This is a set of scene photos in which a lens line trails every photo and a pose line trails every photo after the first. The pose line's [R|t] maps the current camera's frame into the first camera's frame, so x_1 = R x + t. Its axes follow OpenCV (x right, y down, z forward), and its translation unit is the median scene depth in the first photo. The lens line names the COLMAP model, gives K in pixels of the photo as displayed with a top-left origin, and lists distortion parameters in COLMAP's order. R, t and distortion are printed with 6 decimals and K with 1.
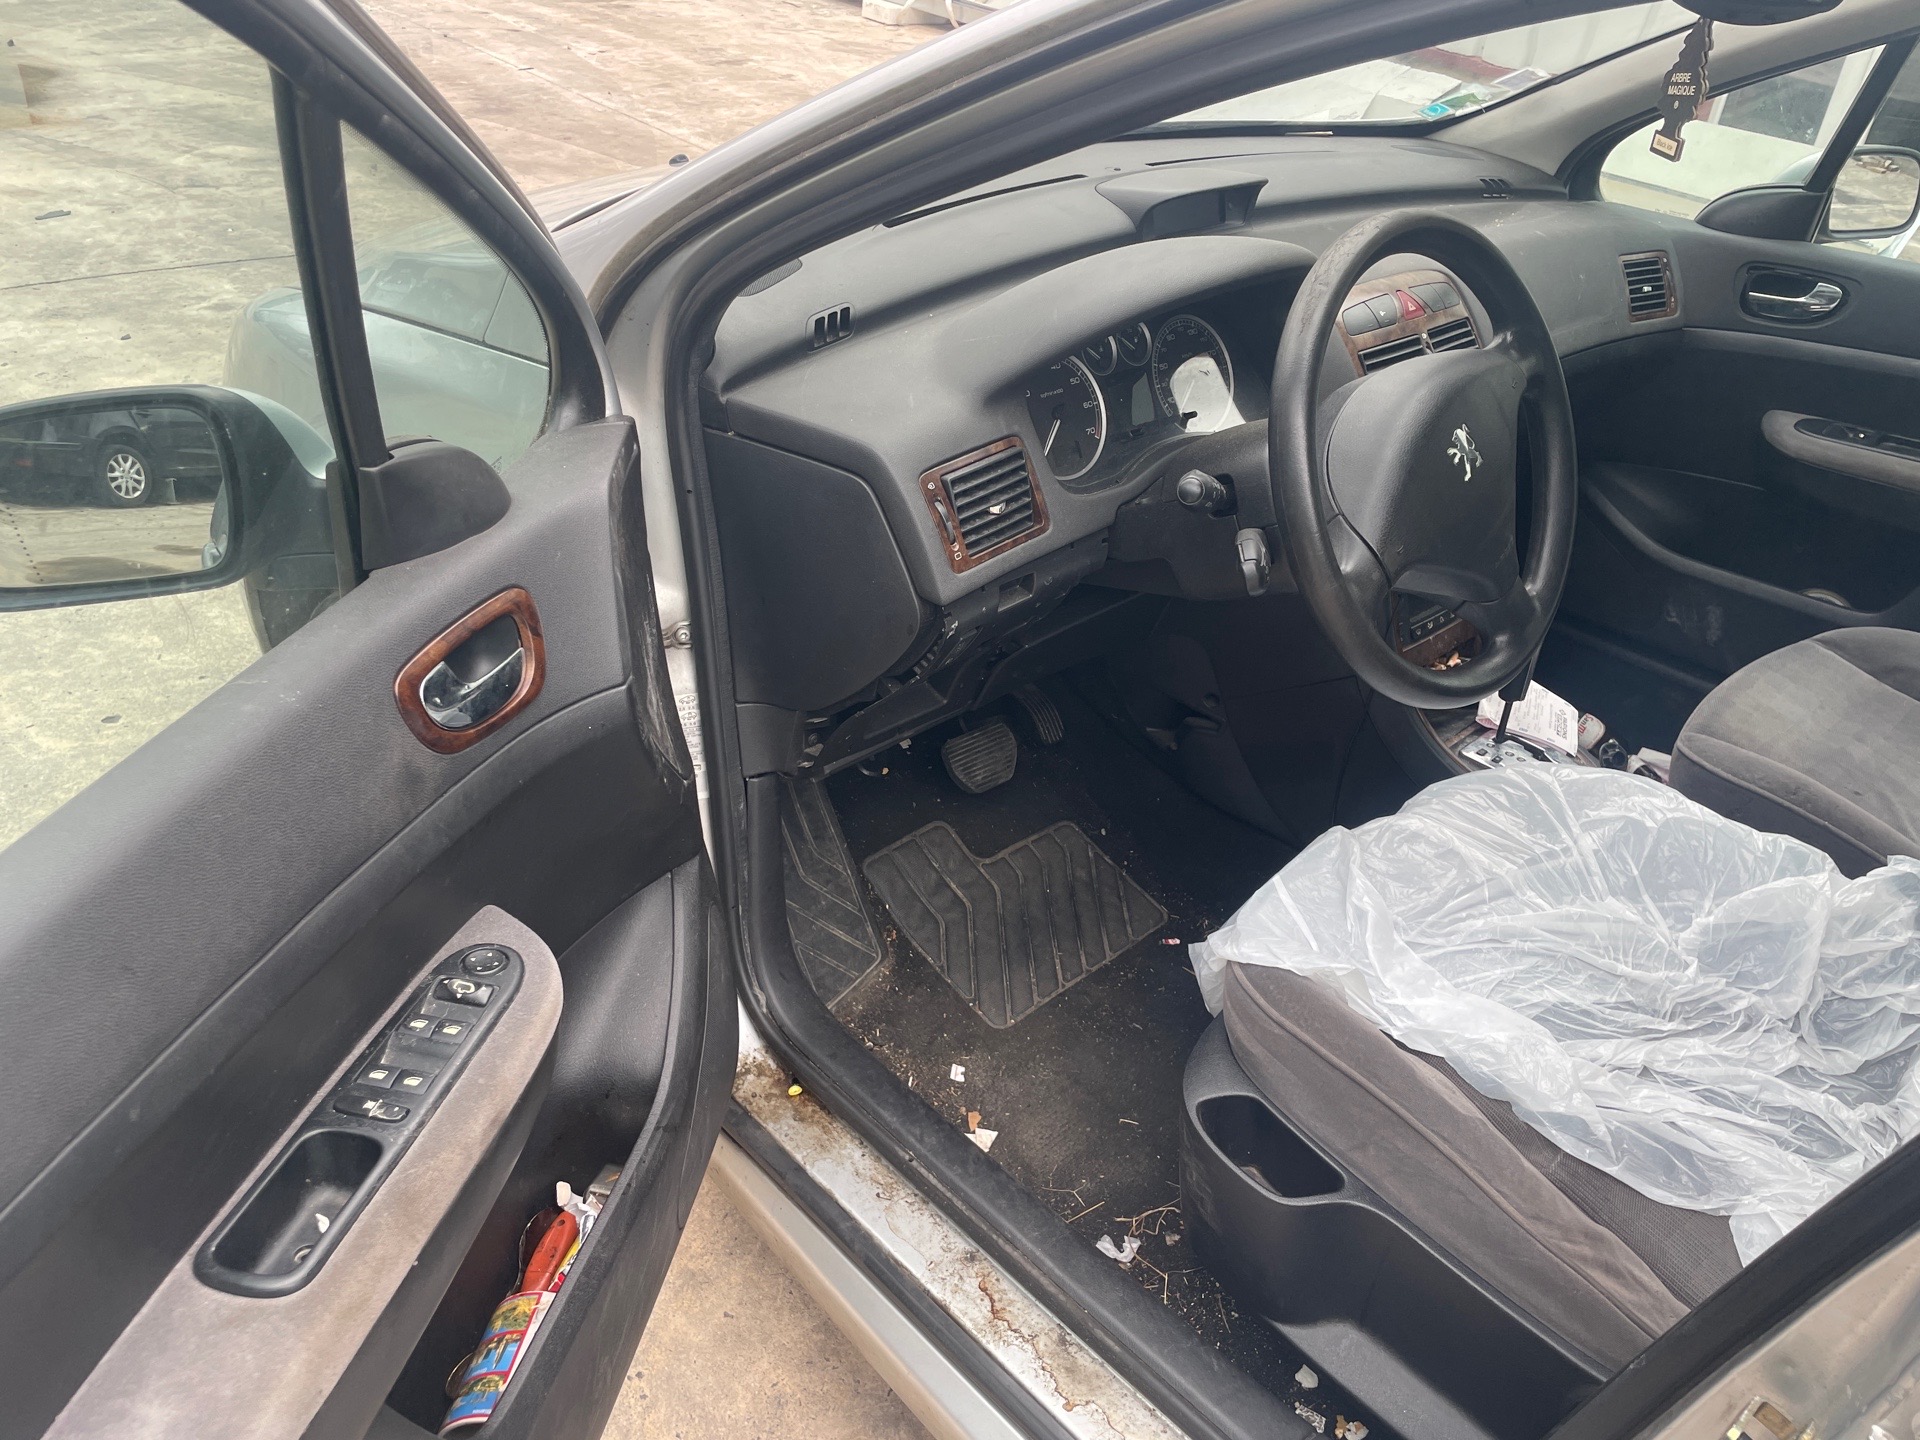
lens RADIAL K [[1460.8, 0, 970.4], [0, 1460.8, 735.8], [0, 0, 1]] dist [0.087130, -0.118150]
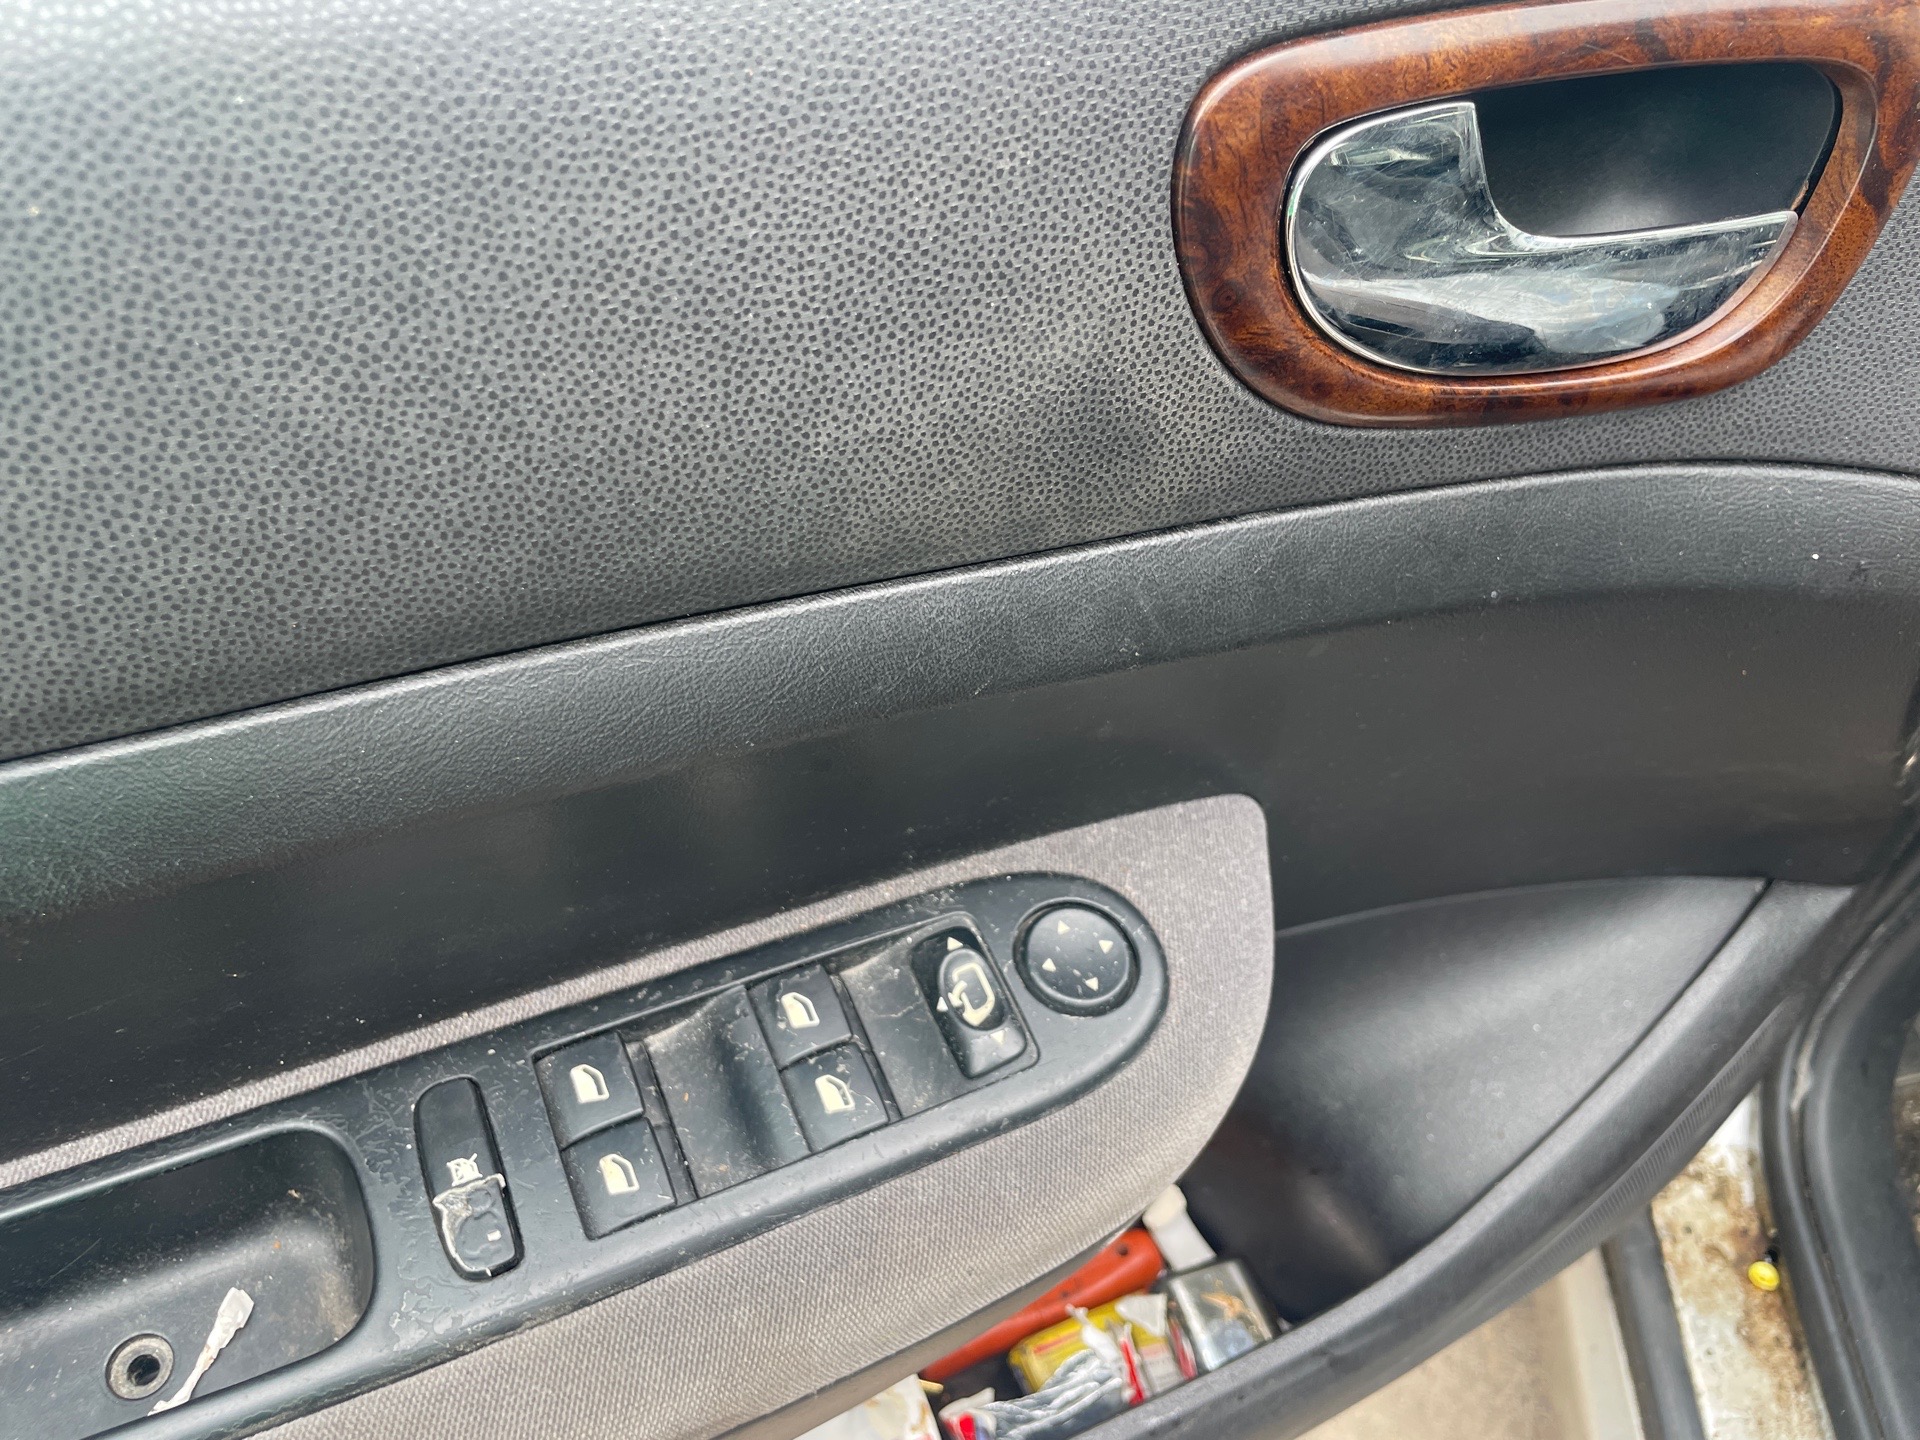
lens RADIAL K [[1465.8, 0, 965.4], [0, 1465.8, 719.9], [0, 0, 1]] dist [0.076467, -0.104777]
pose [[0.724339, 0.558598, -0.404105, -0.227797], [-0.398376, 0.817486, 0.415949, -0.026073], [0.562698, -0.140302, 0.814669, 0.452561]]
